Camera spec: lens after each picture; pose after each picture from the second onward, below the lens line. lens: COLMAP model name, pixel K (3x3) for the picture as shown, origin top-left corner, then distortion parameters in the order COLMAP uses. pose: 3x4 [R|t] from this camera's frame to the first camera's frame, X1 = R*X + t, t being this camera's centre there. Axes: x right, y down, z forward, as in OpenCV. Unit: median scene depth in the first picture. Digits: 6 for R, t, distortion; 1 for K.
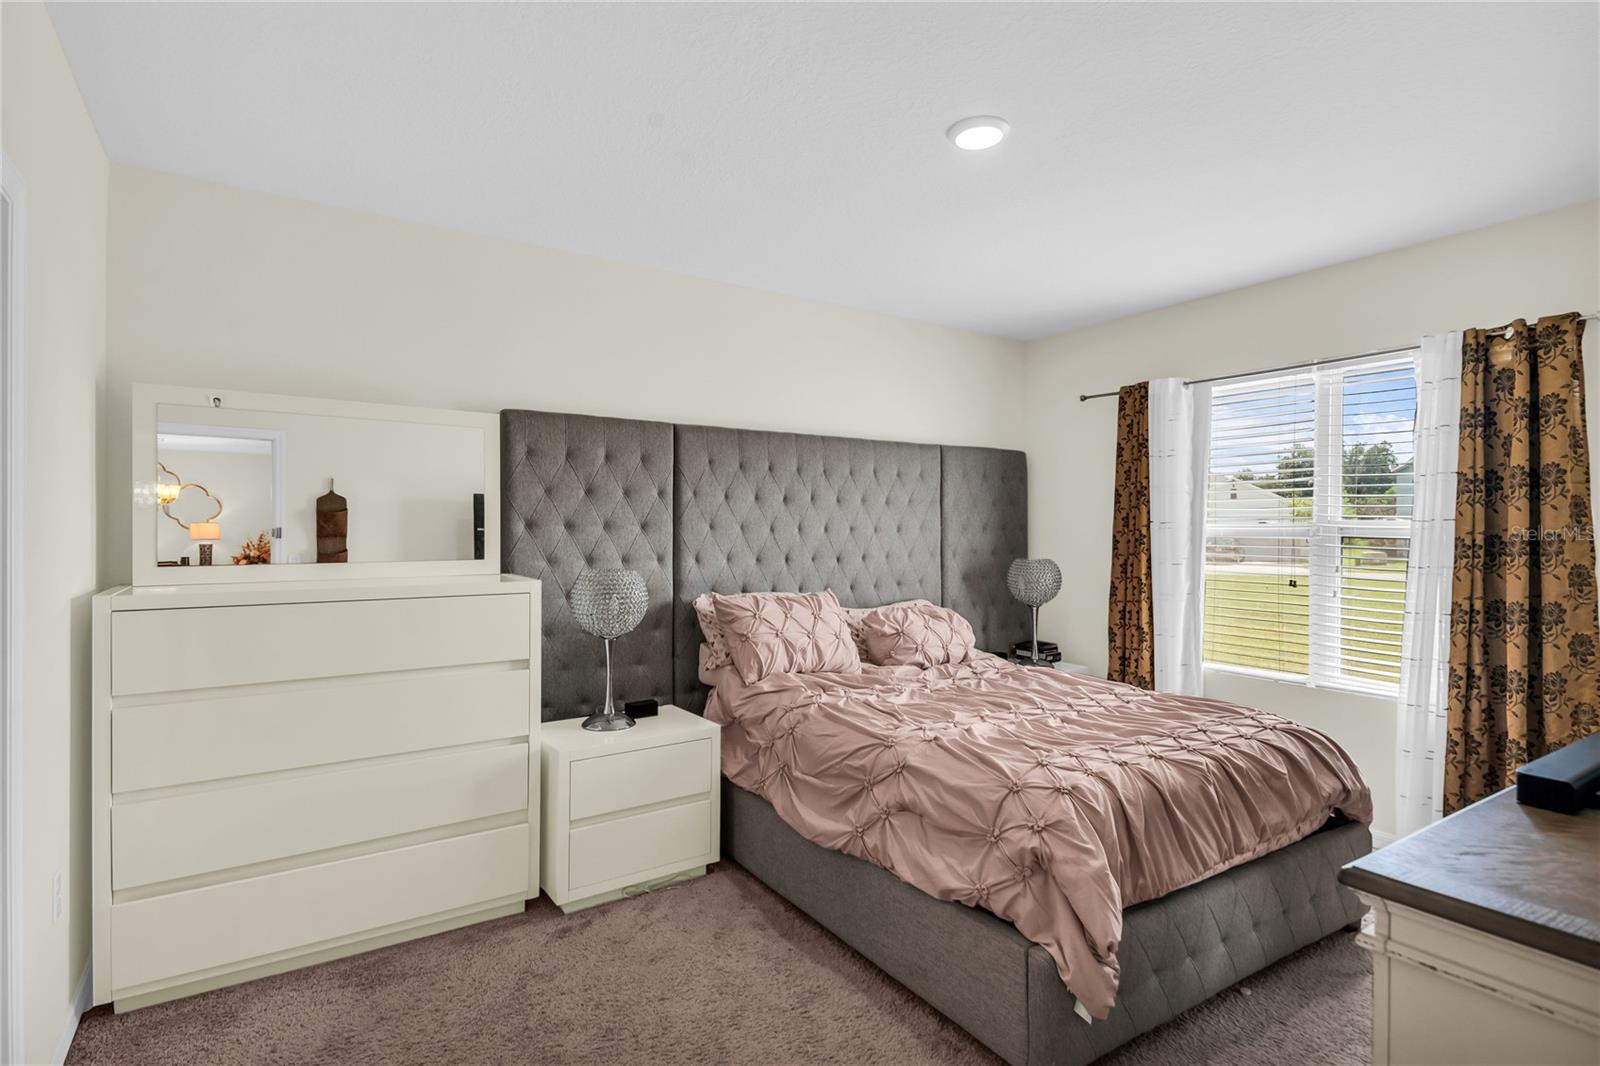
lens RADIAL K [[809.8, 0, 796.4], [0, 809.8, 535.3], [0, 0, 1]] dist [0.021619, -0.000582]
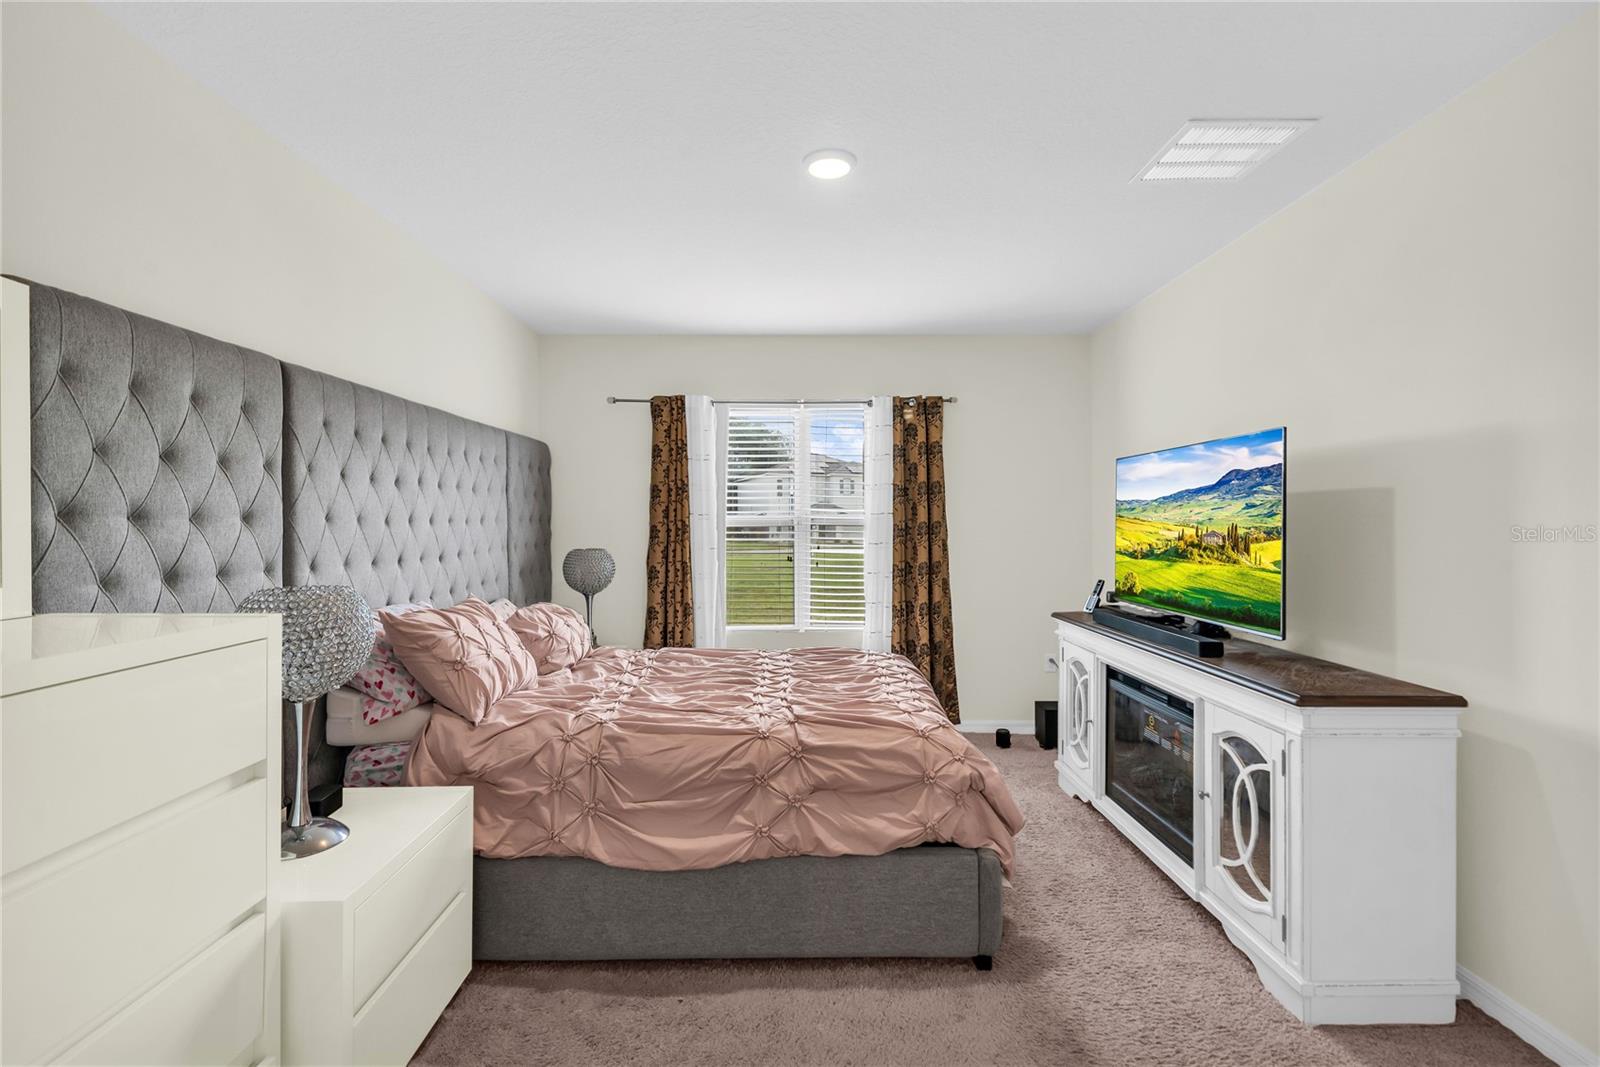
lens RADIAL K [[724.1, 0, 802.0], [0, 724.1, 527.2], [0, 0, 1]] dist [0.016386, -0.000811]
pose [[0.536297, -0.011321, 0.843953, -0.470110], [0.011085, 0.999918, 0.006369, -0.002717], [-0.843957, 0.005939, 0.536379, 0.371736]]
